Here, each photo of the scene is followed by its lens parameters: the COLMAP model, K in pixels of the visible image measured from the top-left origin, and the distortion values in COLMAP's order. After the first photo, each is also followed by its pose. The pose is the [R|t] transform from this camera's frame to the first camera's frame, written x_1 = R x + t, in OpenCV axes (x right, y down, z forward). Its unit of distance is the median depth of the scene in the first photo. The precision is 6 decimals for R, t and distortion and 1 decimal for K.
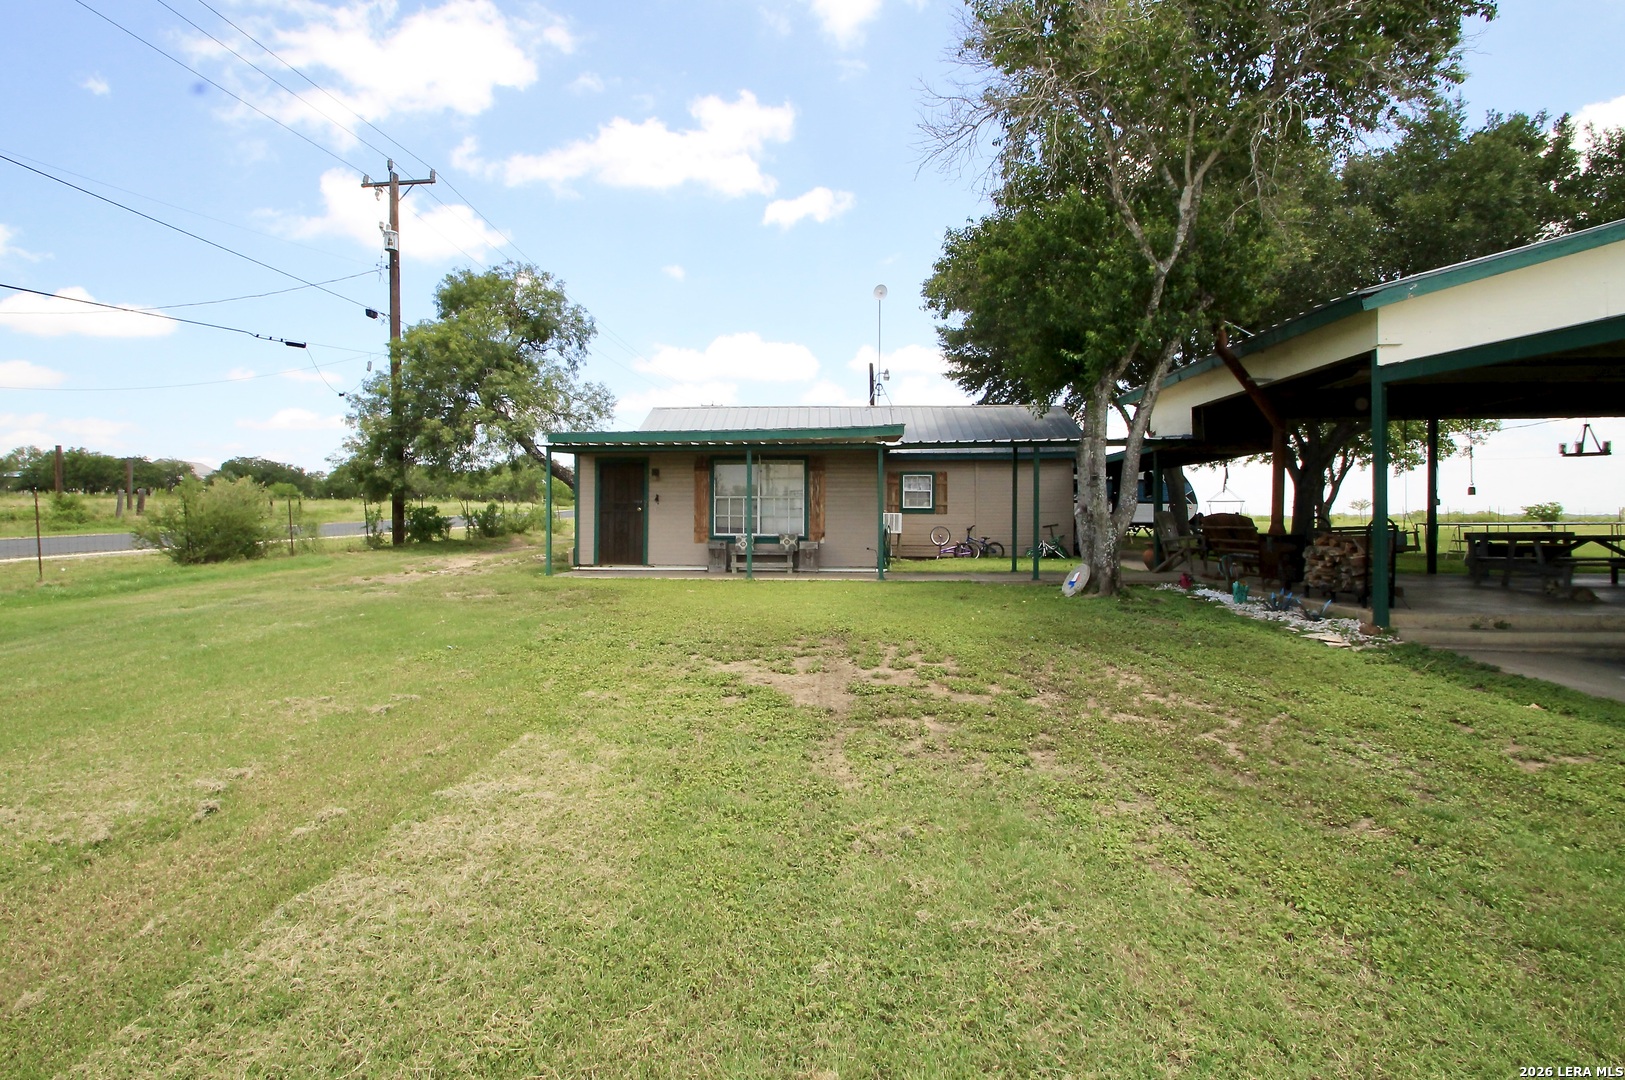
lens RADIAL K [[779.5, 0, 816.8], [0, 779.5, 534.6], [0, 0, 1]] dist [-0.000100, 0.000105]
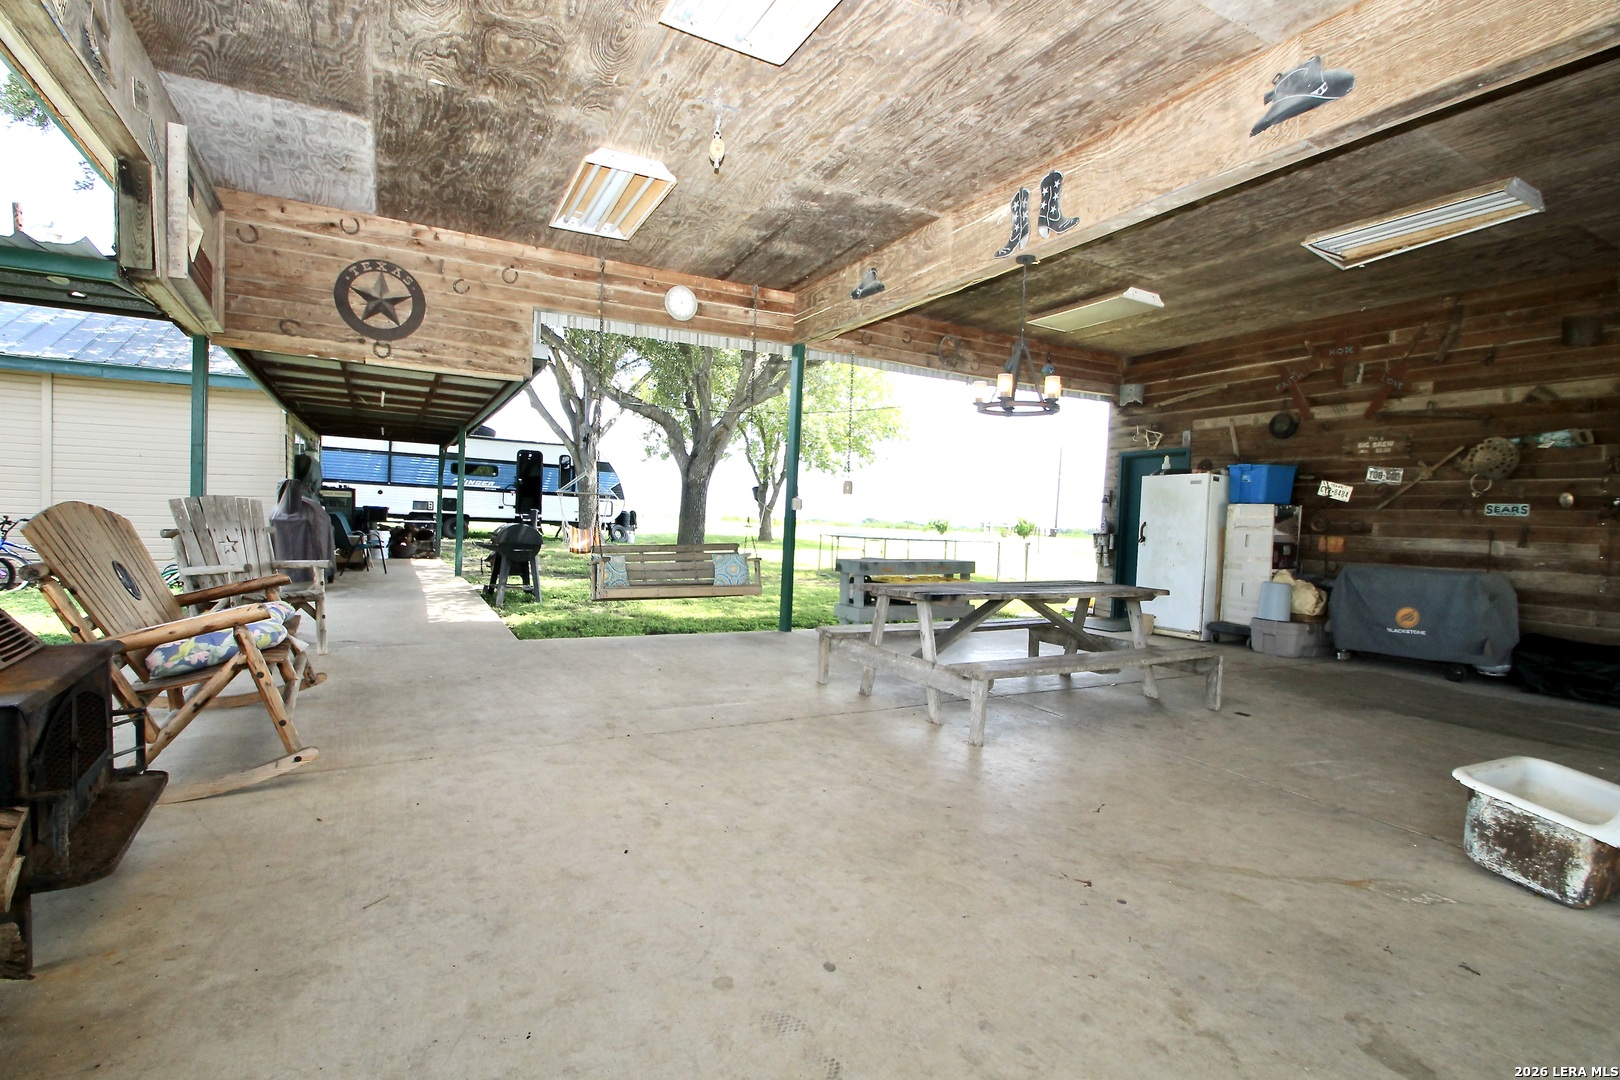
lens RADIAL K [[777.1, 0, 810.8], [0, 777.1, 550.1], [0, 0, 1]] dist [-0.000100, 0.000105]
pose [[0.819381, 0.011158, 0.573141, 0.406794], [-0.032047, 0.999139, 0.026363, -0.021233], [-0.572353, -0.039969, 0.819033, 0.450443]]
